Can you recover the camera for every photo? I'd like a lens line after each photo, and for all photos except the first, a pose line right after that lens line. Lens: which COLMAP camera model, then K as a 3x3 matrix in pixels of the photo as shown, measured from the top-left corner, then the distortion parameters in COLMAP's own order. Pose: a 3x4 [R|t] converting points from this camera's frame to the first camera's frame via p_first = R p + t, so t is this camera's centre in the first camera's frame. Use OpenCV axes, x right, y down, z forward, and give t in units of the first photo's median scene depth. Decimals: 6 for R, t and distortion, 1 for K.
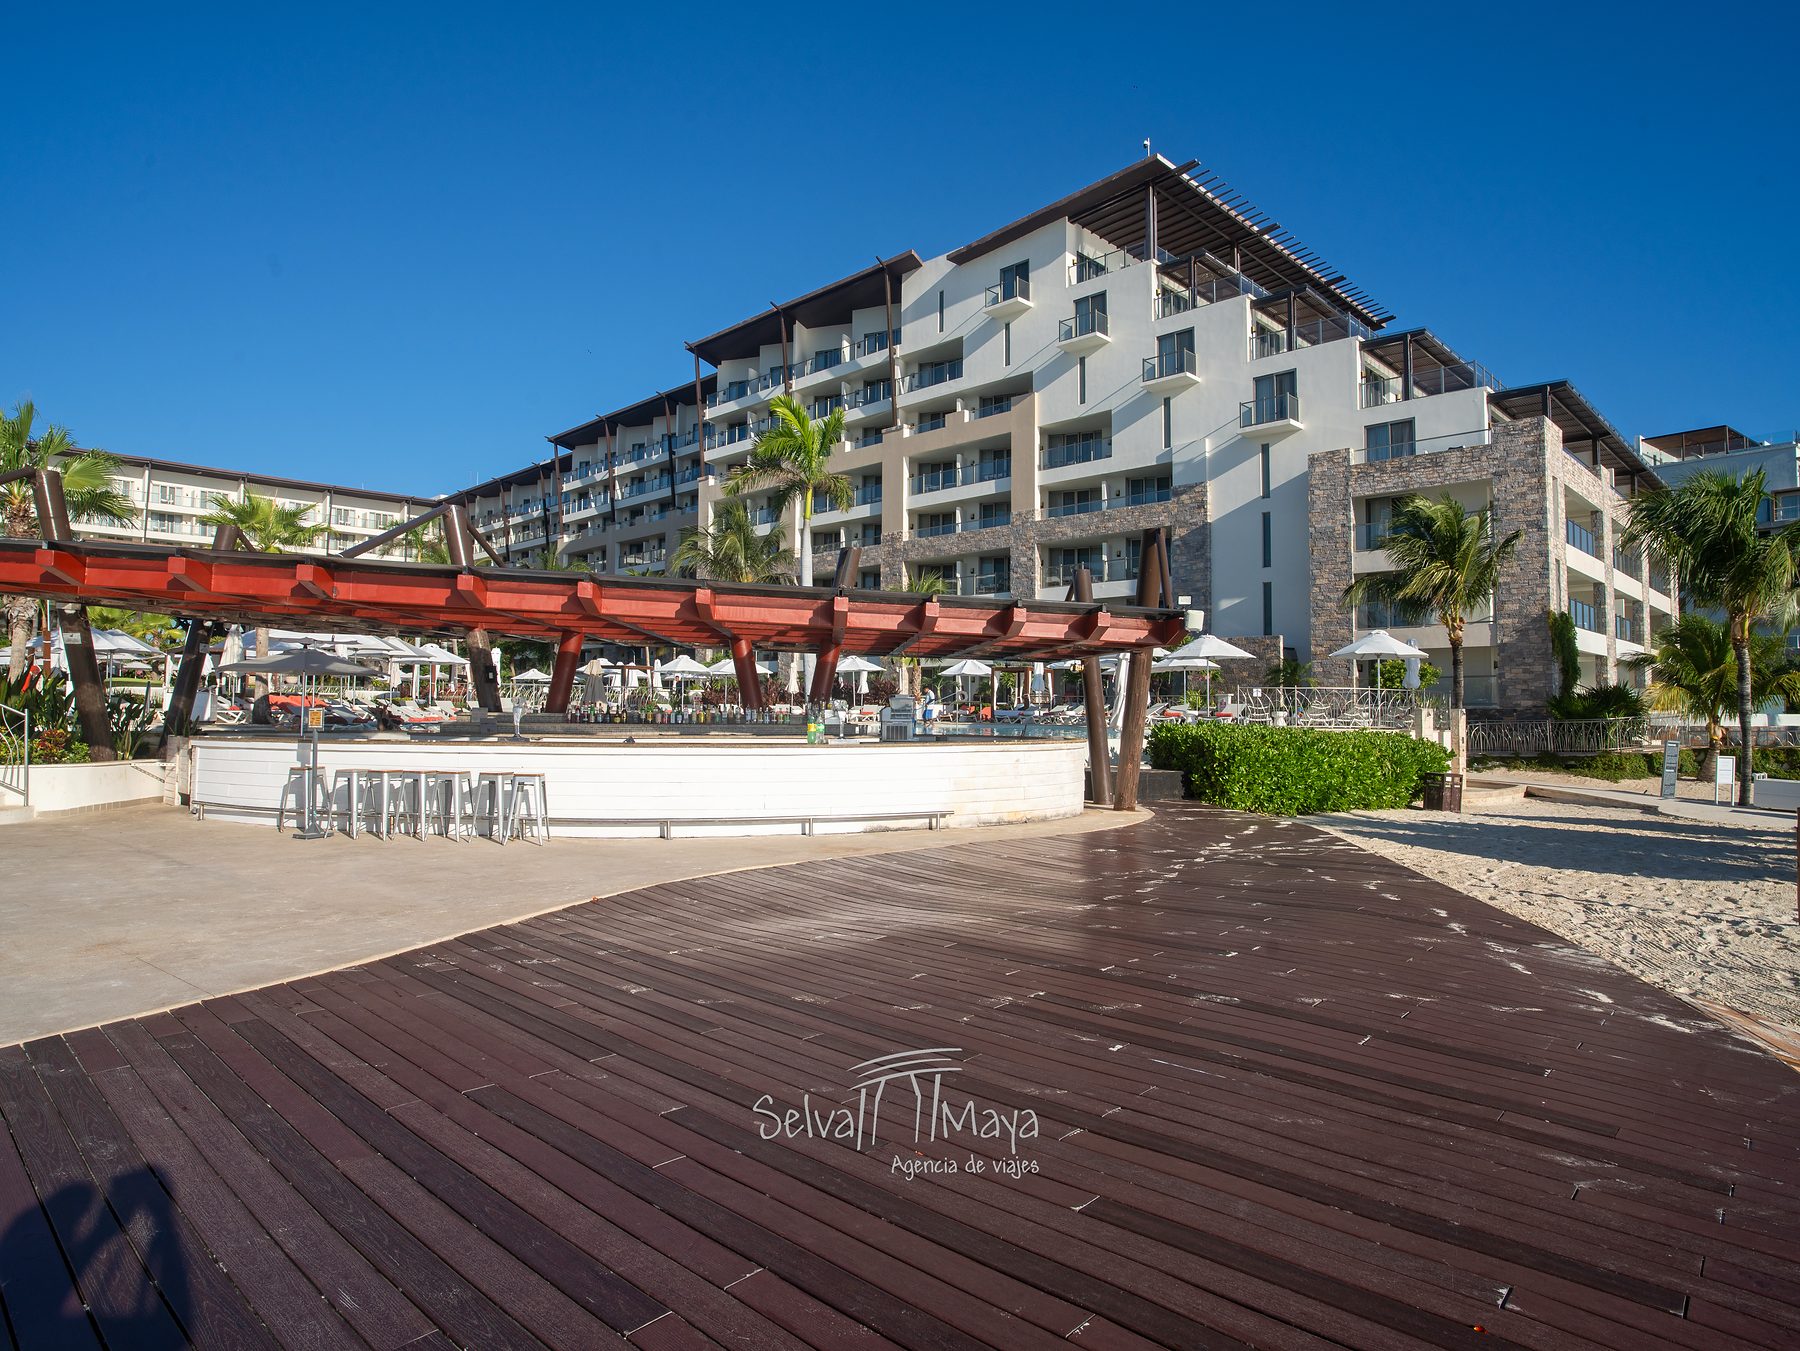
lens RADIAL K [[1021.9, 0, 900.0], [0, 1021.9, 675.5], [0, 0, 1]] dist [-0.069127, 0.032973]
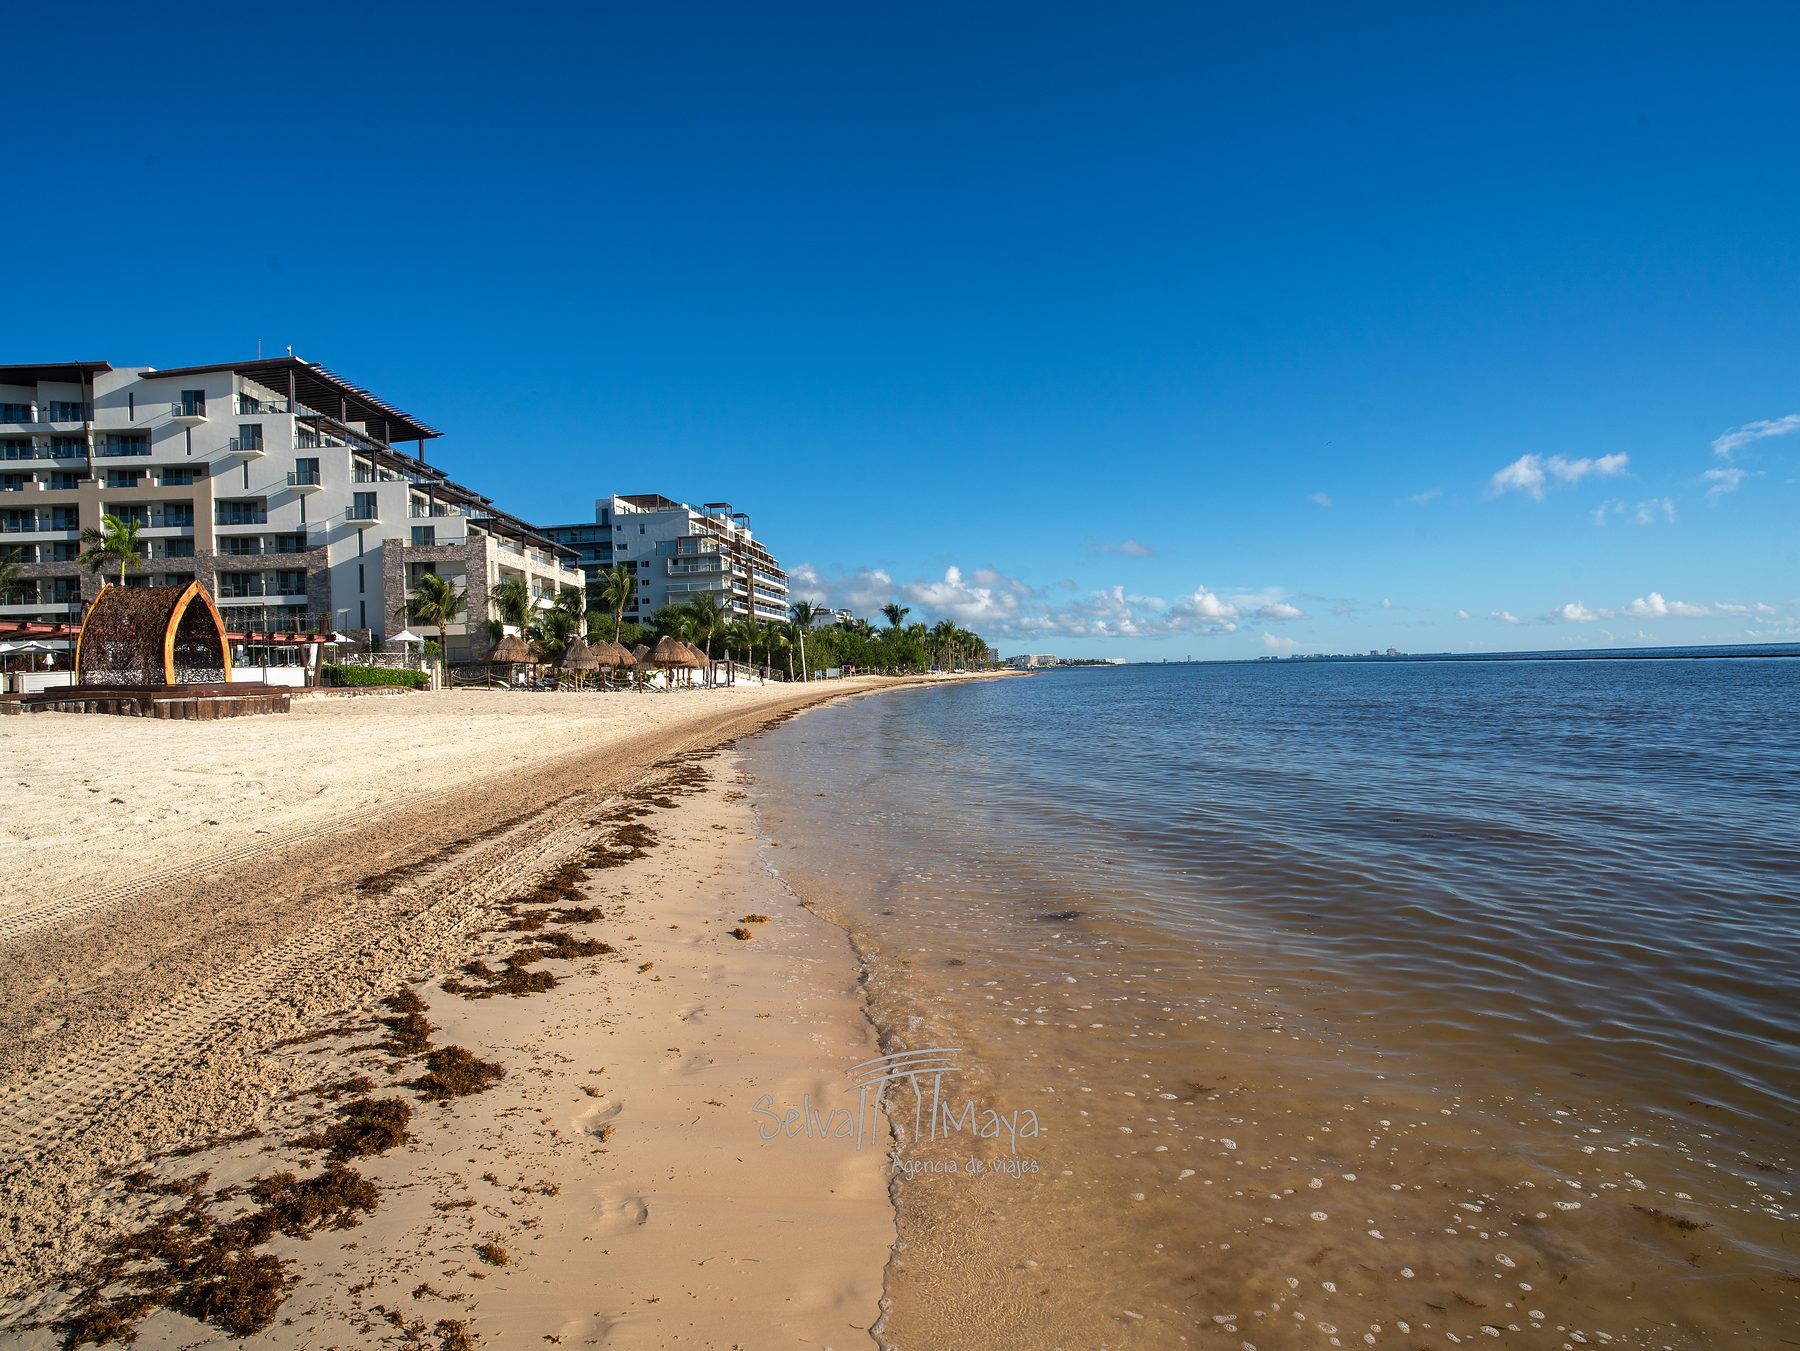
lens RADIAL K [[1021.9, 0, 900.0], [0, 1021.9, 675.5], [0, 0, 1]] dist [-0.069127, 0.032973]
pose [[0.678691, -0.032980, 0.733683, -0.305362], [0.013638, 0.999385, 0.032308, 0.002058], [-0.734297, -0.011921, 0.678723, -0.916352]]
